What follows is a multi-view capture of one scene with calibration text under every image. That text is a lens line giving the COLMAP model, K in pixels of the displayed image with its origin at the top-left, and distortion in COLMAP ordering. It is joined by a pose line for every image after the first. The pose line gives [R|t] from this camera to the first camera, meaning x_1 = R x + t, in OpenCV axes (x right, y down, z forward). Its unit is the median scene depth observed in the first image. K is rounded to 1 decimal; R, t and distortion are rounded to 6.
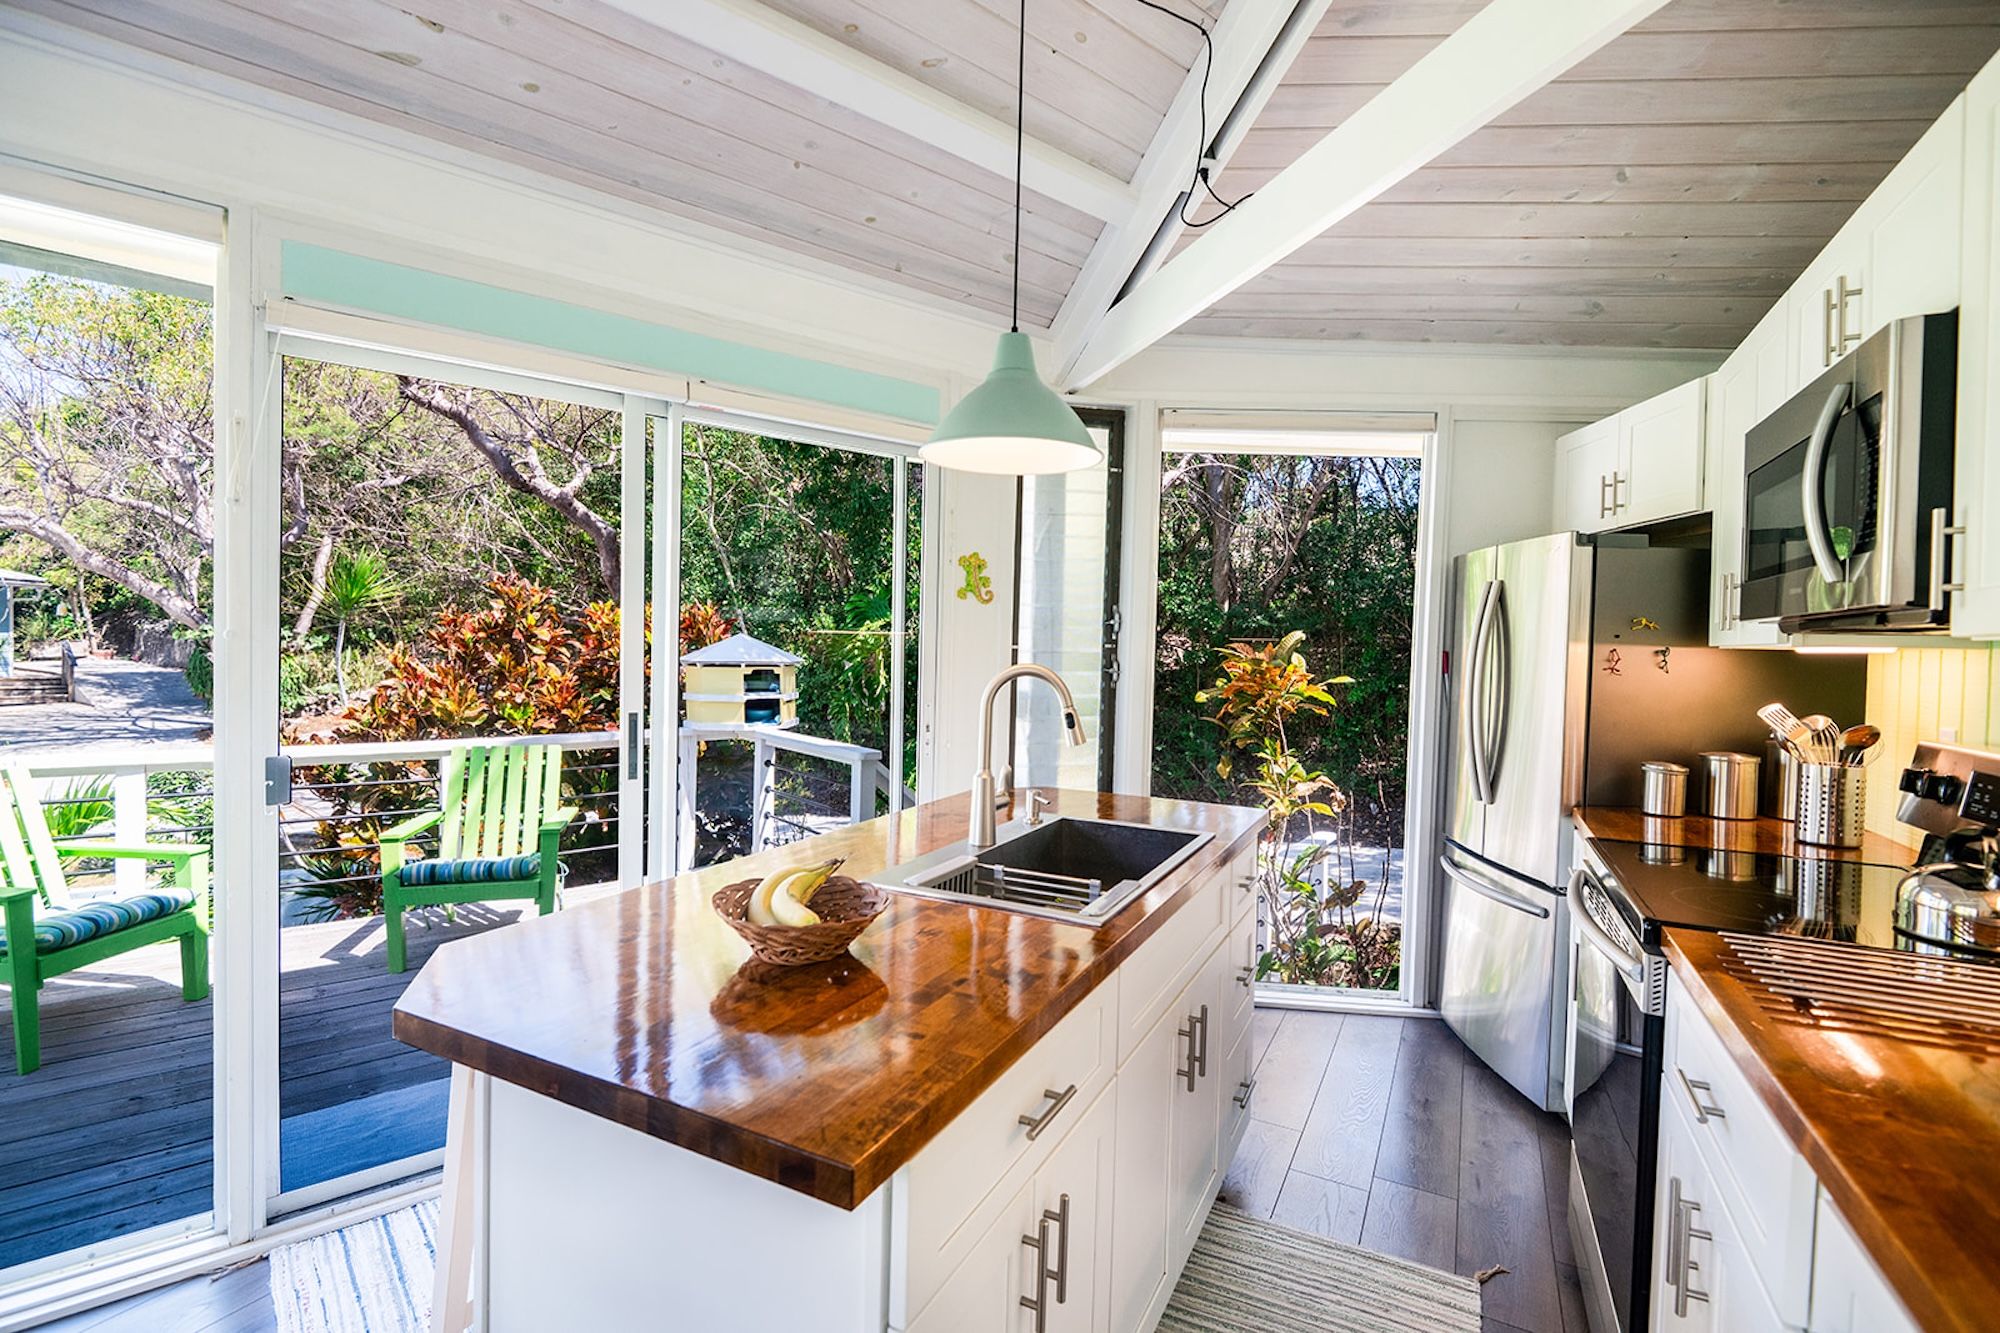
lens RADIAL K [[915.0, 0, 1000.0], [0, 915.0, 666.5], [0, 0, 1]] dist [-0.009434, -0.000697]
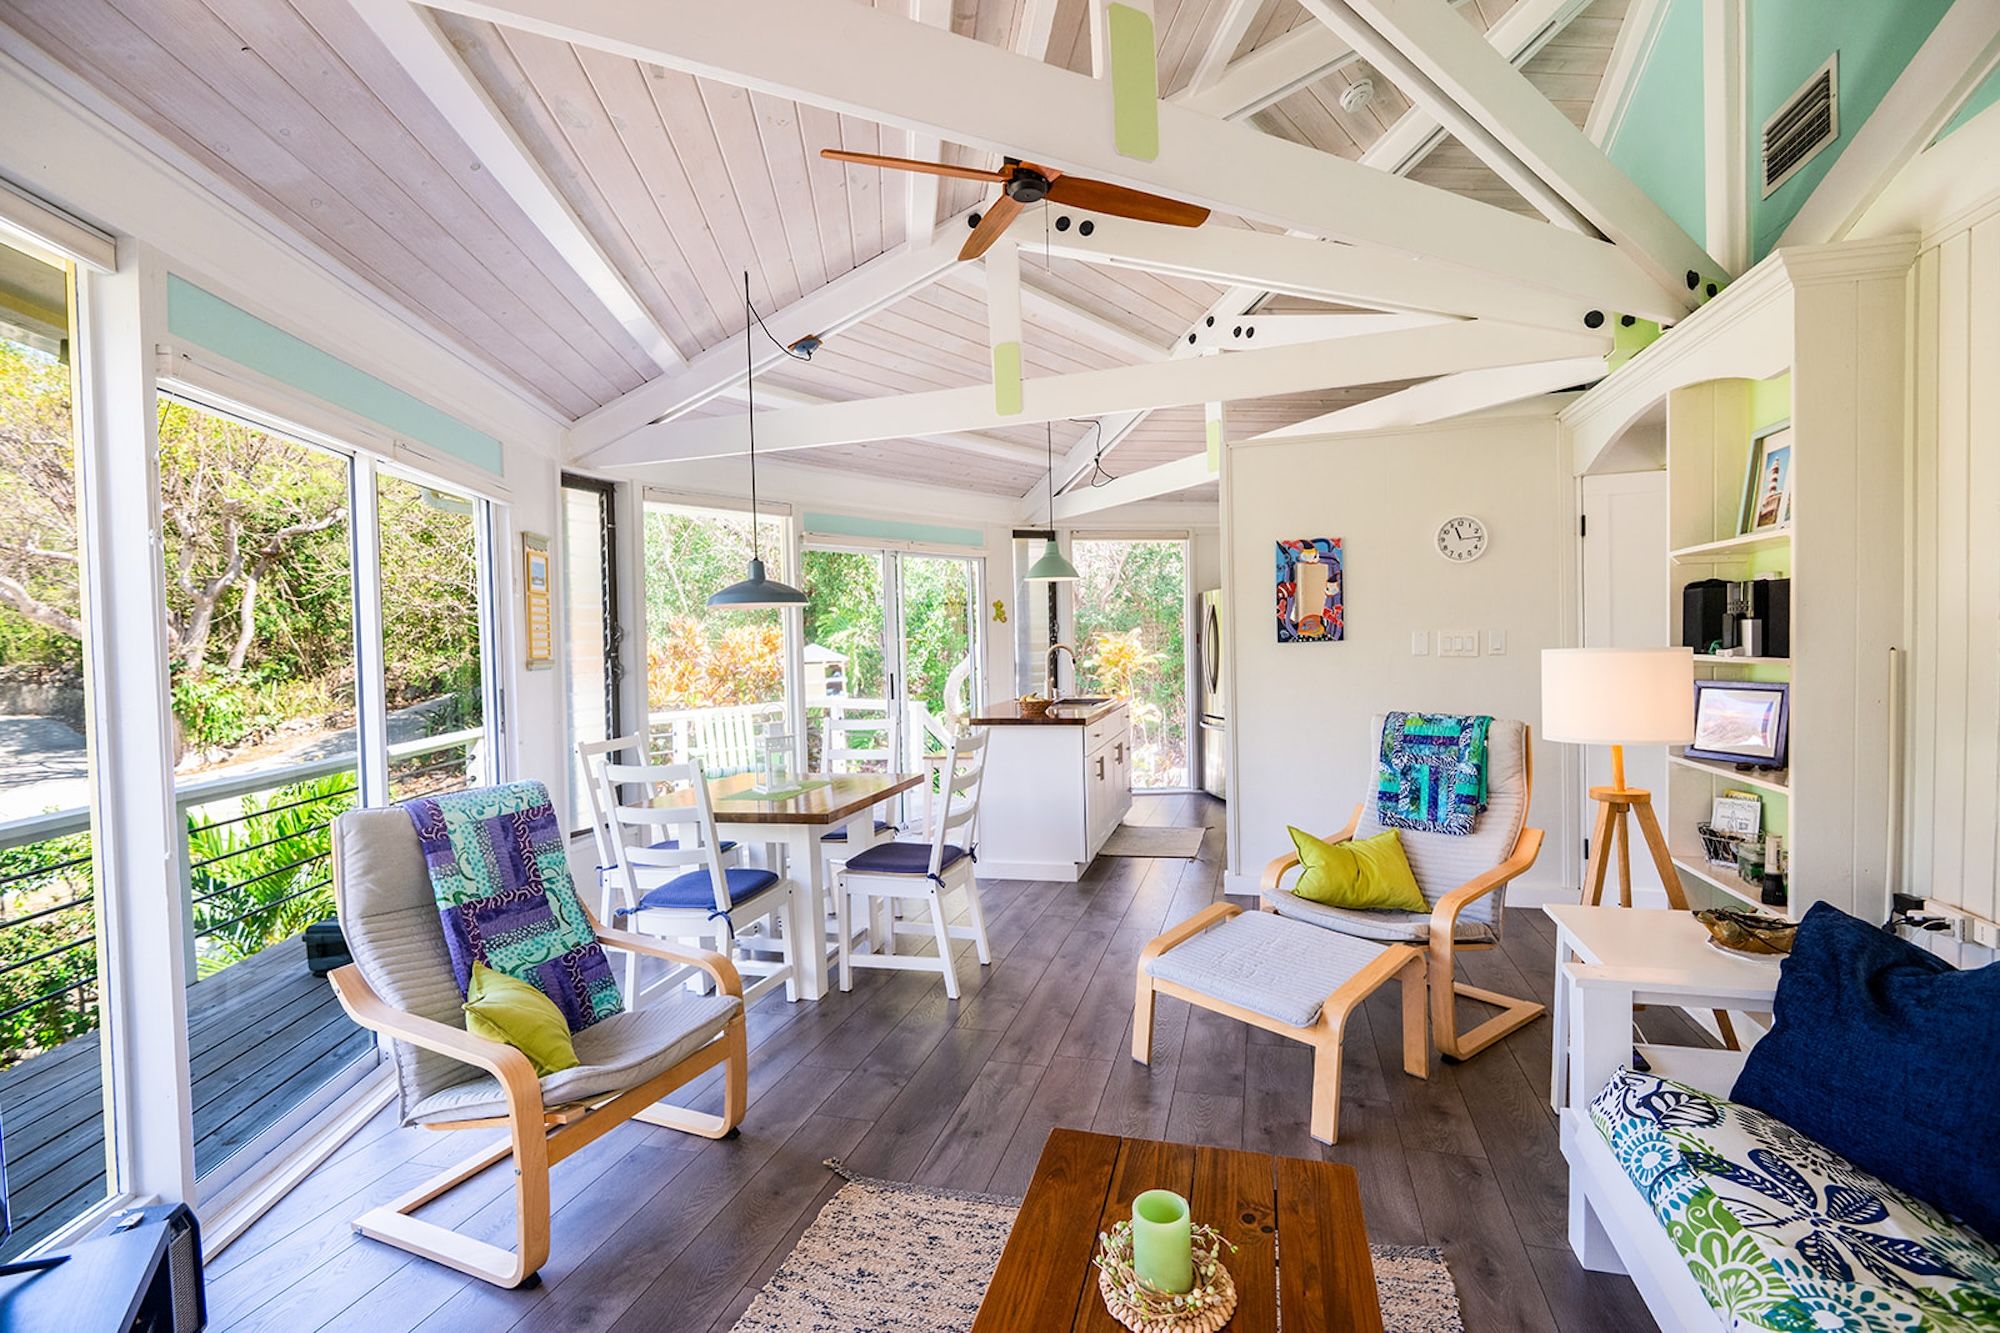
lens RADIAL K [[915.0, 0, 1000.0], [0, 915.0, 666.5], [0, 0, 1]] dist [-0.009434, -0.000697]
pose [[0.979572, -0.057213, 0.192784, -0.465622], [0.057145, 0.998348, 0.005918, 0.023908], [-0.192804, 0.005220, 0.981223, -1.184777]]
